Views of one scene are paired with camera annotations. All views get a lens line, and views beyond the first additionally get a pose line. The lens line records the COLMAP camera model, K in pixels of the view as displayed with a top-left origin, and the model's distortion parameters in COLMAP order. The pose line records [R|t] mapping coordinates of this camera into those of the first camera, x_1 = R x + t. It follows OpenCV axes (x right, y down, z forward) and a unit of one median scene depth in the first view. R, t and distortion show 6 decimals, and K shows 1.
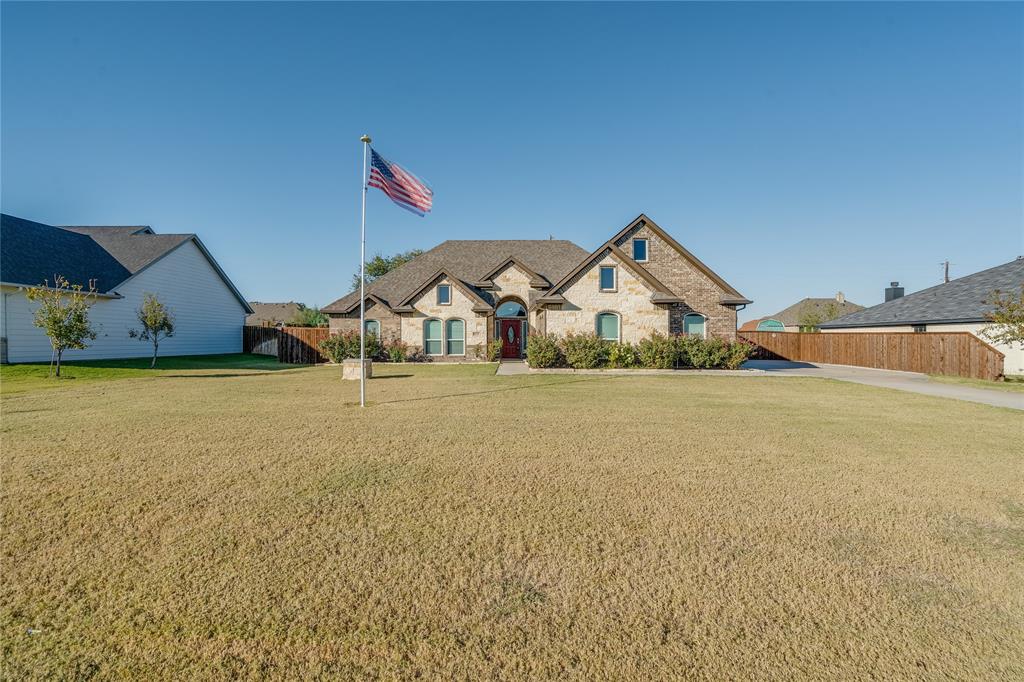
lens RADIAL K [[458.3, 0, 512.0], [0, 458.3, 341.0], [0, 0, 1]] dist [-0.008794, 0.000018]
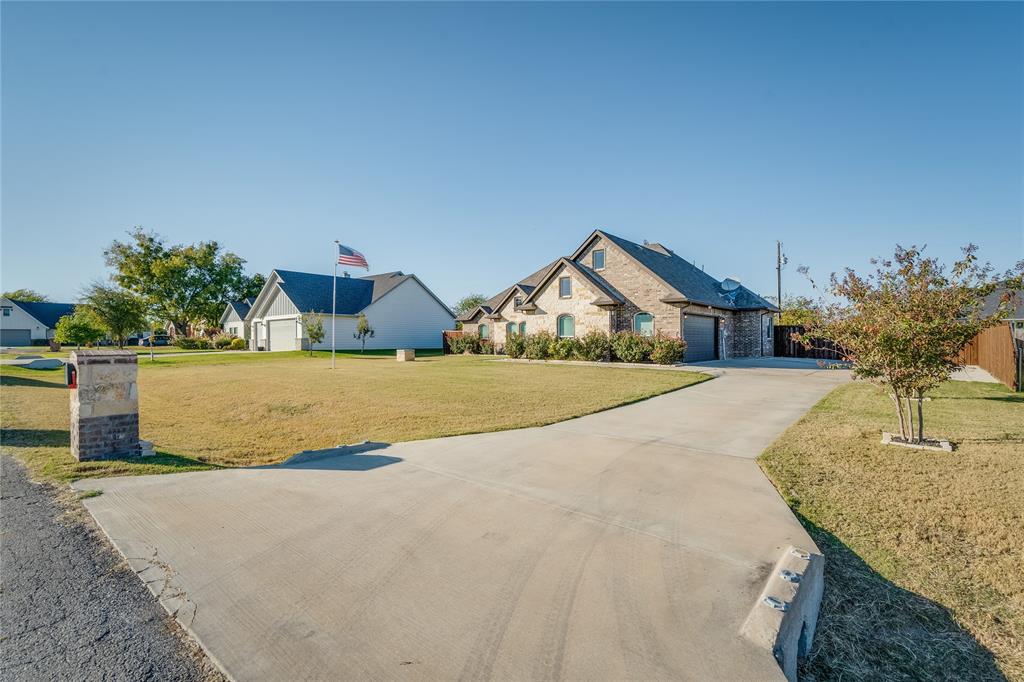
lens RADIAL K [[467.0, 0, 512.0], [0, 467.0, 341.0], [0, 0, 1]] dist [-0.003846, -0.000164]
pose [[0.763208, -0.003256, -0.646145, 0.739410], [0.002805, 0.999995, -0.001726, 0.008022], [0.646147, -0.000495, 0.763213, -0.047460]]
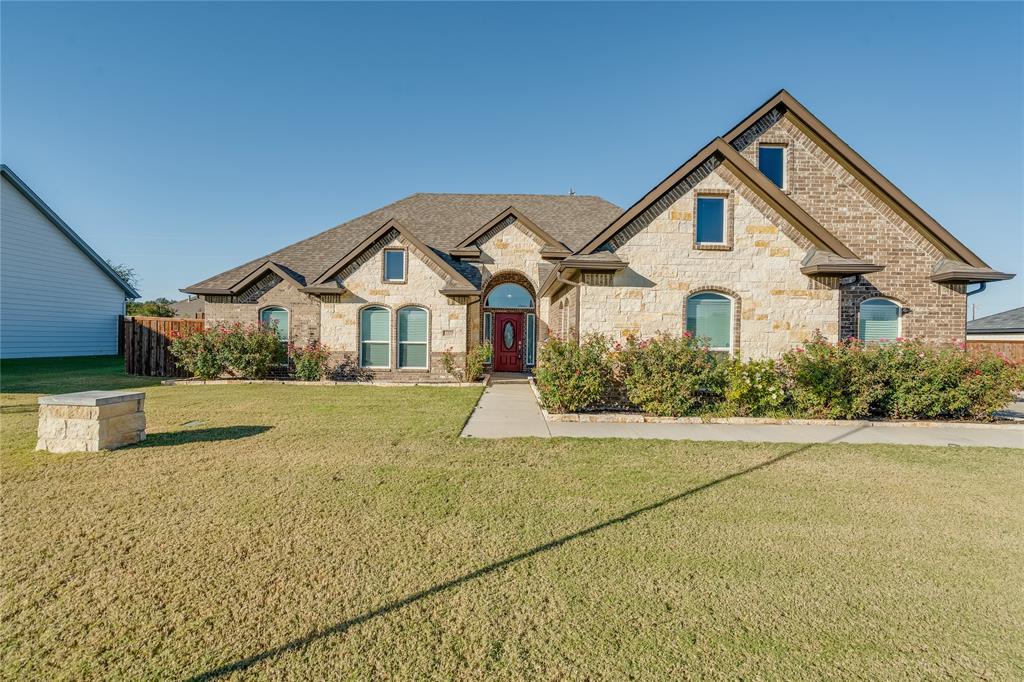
lens RADIAL K [[467.0, 0, 512.0], [0, 467.0, 341.0], [0, 0, 1]] dist [-0.003846, -0.000164]
pose [[0.999833, 0.017548, -0.005096, 0.006672], [-0.017549, 0.999846, -0.000228, -0.006920], [0.005091, 0.000317, 0.999987, 0.418957]]
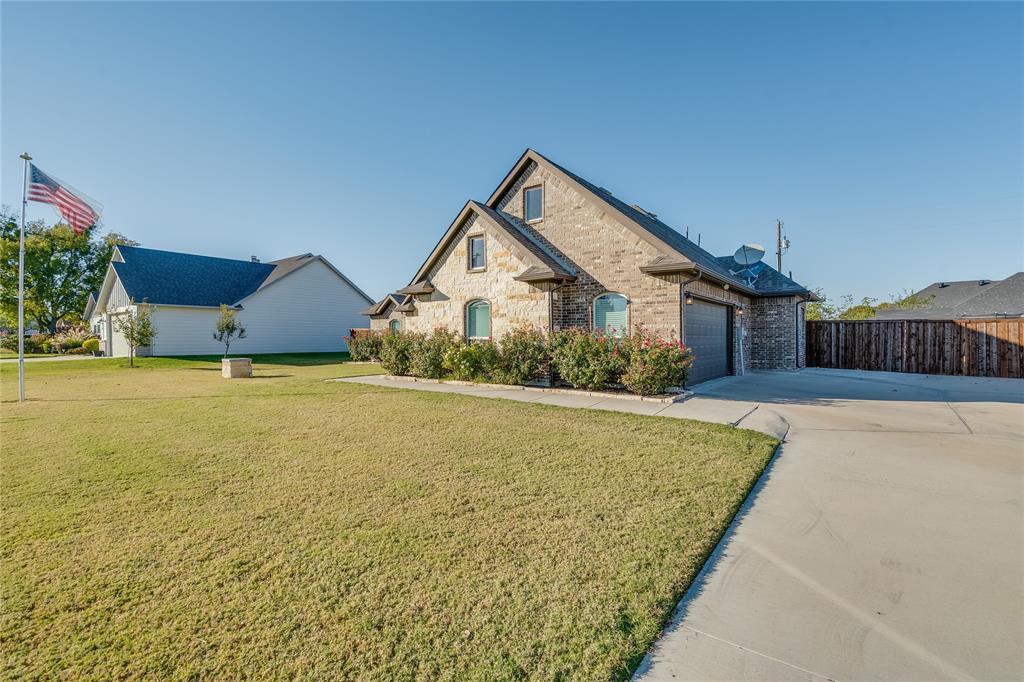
lens RADIAL K [[458.3, 0, 512.0], [0, 458.3, 341.0], [0, 0, 1]] dist [-0.008794, 0.000018]
pose [[0.789175, -0.001696, -0.614166, 0.556658], [0.004295, 0.999987, 0.002757, -0.001140], [0.614154, -0.004814, 0.789172, 0.380286]]
